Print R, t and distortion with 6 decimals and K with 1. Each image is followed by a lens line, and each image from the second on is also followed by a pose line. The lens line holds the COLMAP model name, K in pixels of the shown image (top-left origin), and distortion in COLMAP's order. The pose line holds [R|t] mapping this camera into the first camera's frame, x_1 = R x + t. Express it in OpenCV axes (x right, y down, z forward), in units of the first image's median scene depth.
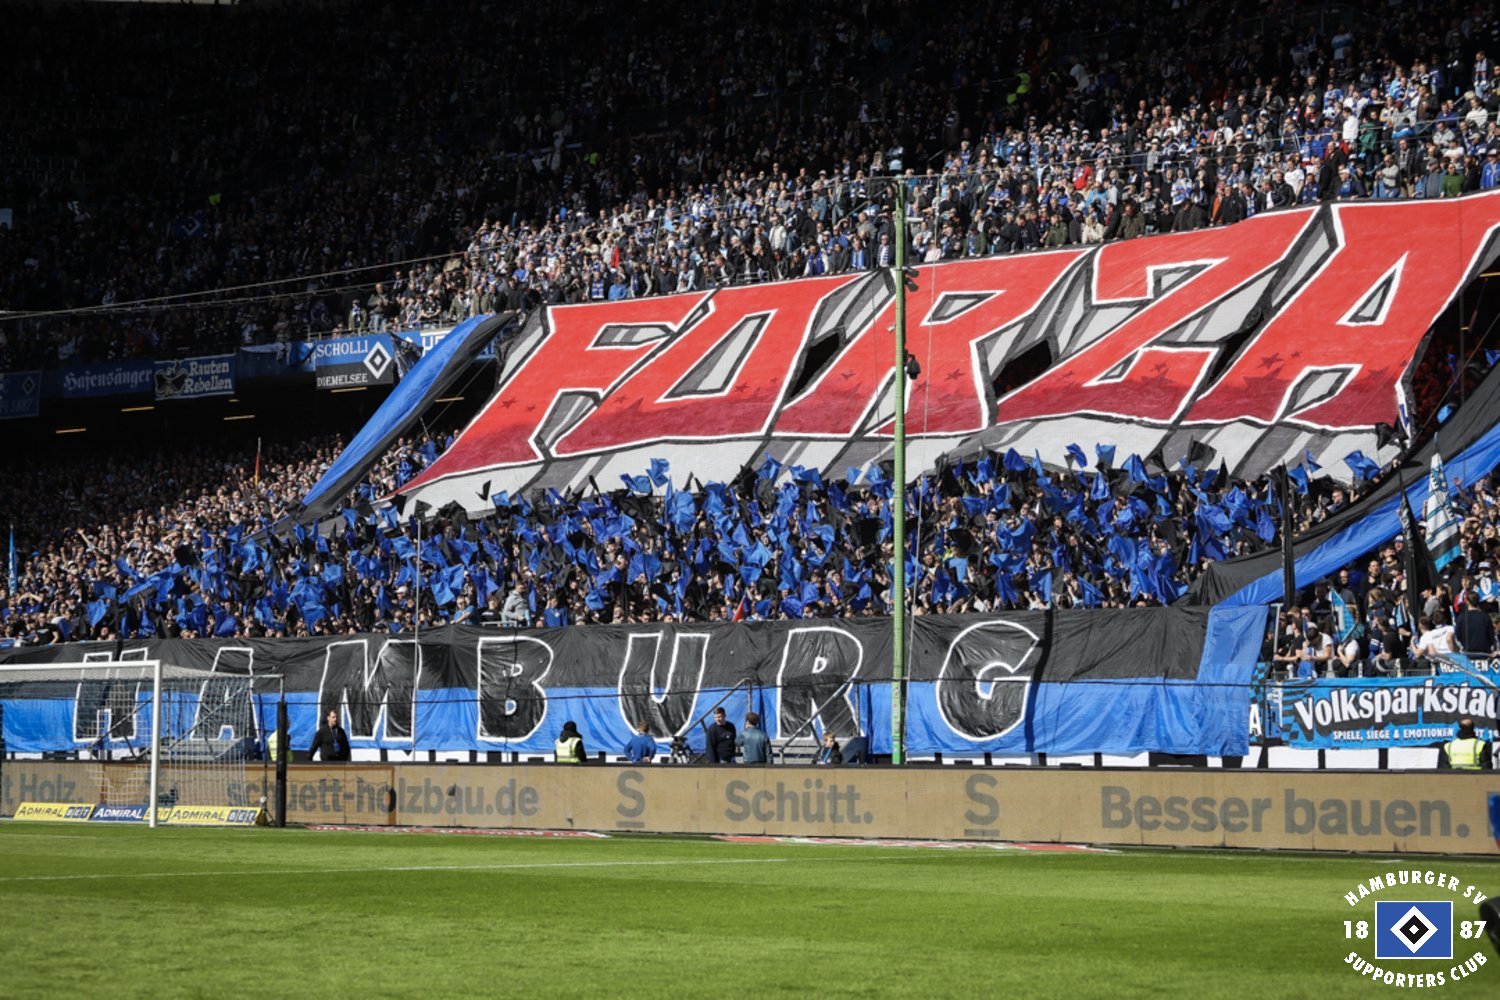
lens RADIAL K [[2948.3, 0, 761.0], [0, 2948.3, 631.8], [0, 0, 1]] dist [-0.042567, 0.000000]
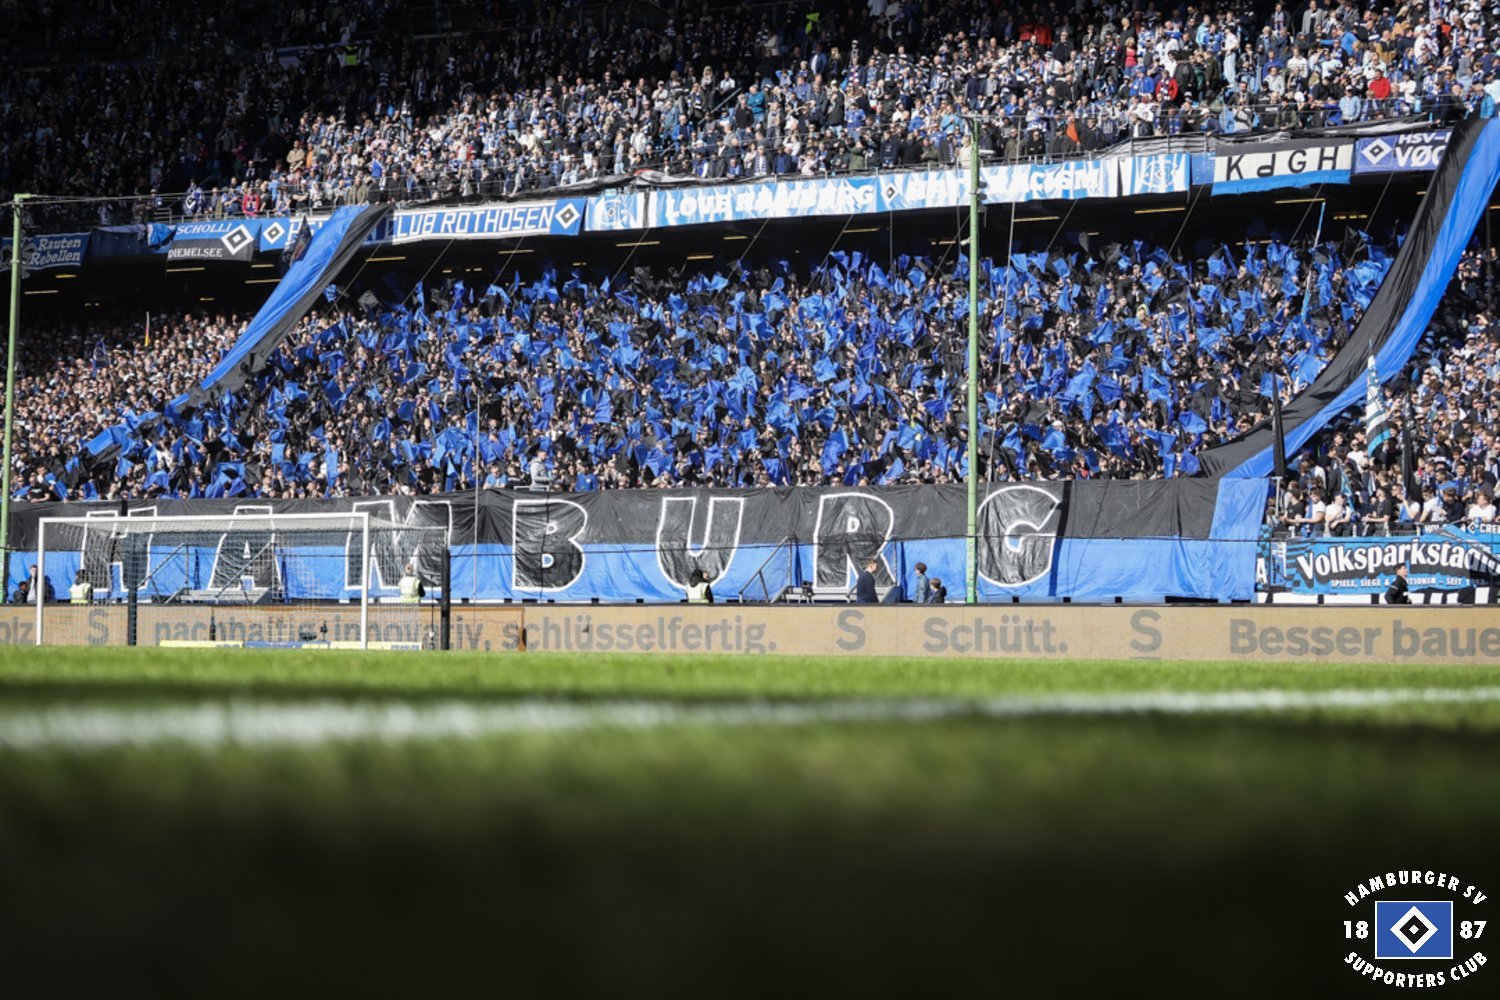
lens RADIAL K [[2948.3, 0, 747.4], [0, 2948.3, 513.9], [0, 0, 1]] dist [-0.042567, 0.000000]
pose [[0.981333, 0.006201, 0.192216, -0.280961], [-0.007190, 0.999964, 0.004449, 0.002087], [-0.192182, -0.005748, 0.981342, -0.168854]]
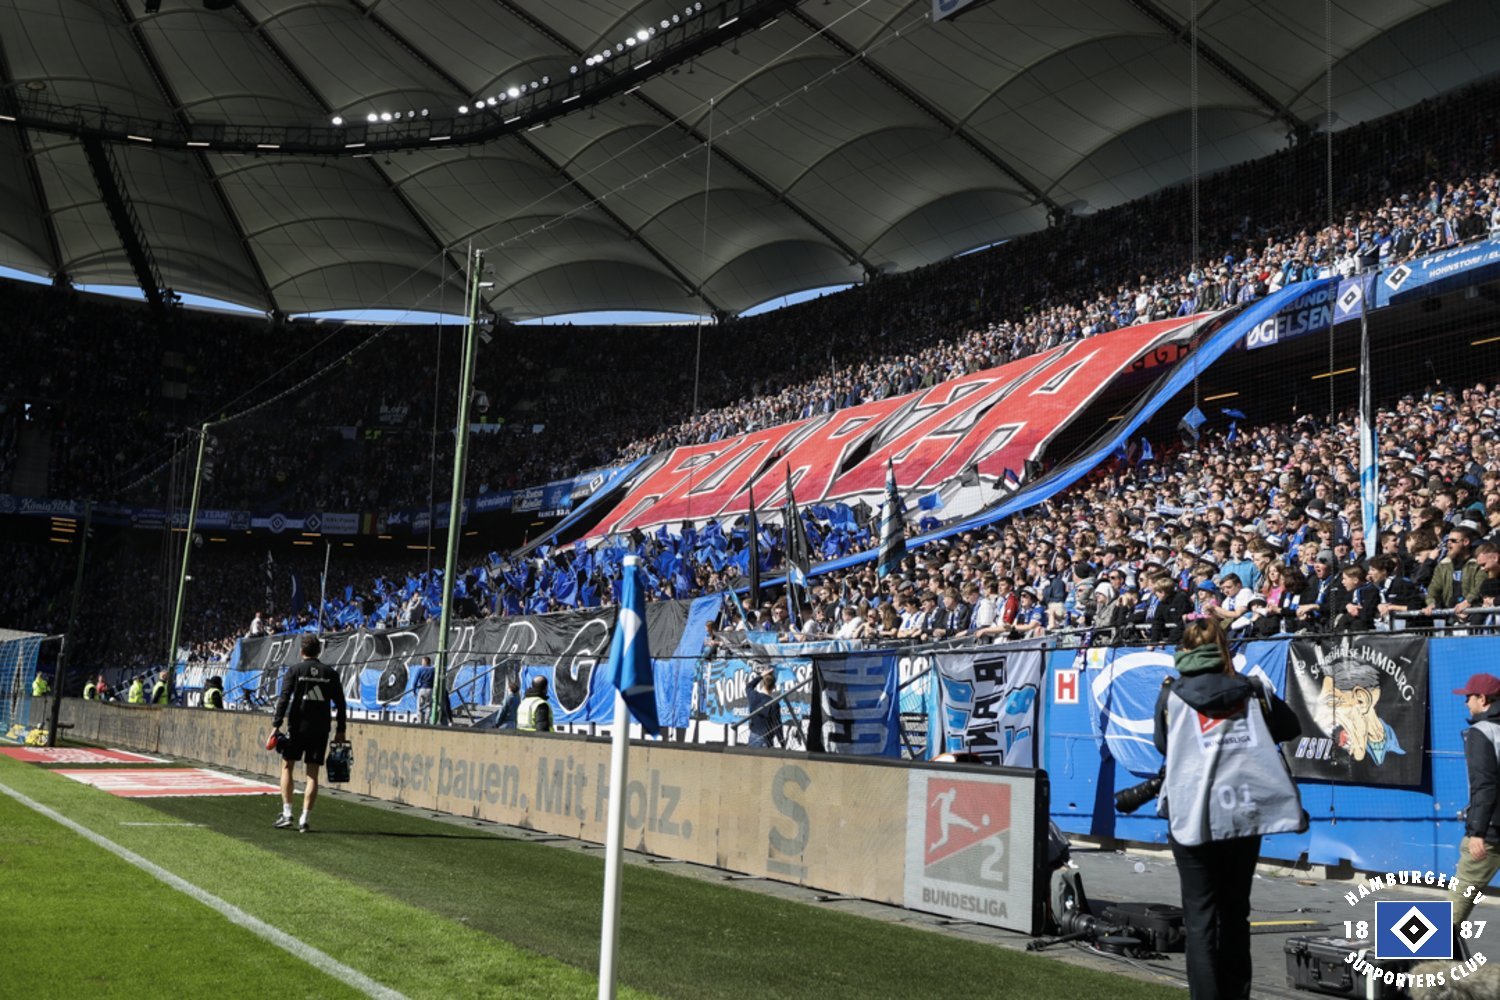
lens RADIAL K [[1437.5, 0, 754.1], [0, 1437.5, 497.6], [0, 0, 1]] dist [-0.008787, 0.000000]
pose [[0.953615, -0.001489, -0.301026, 0.355340], [-0.037593, 0.991571, -0.123994, 0.021804], [0.298673, 0.129559, 0.945520, 0.476296]]
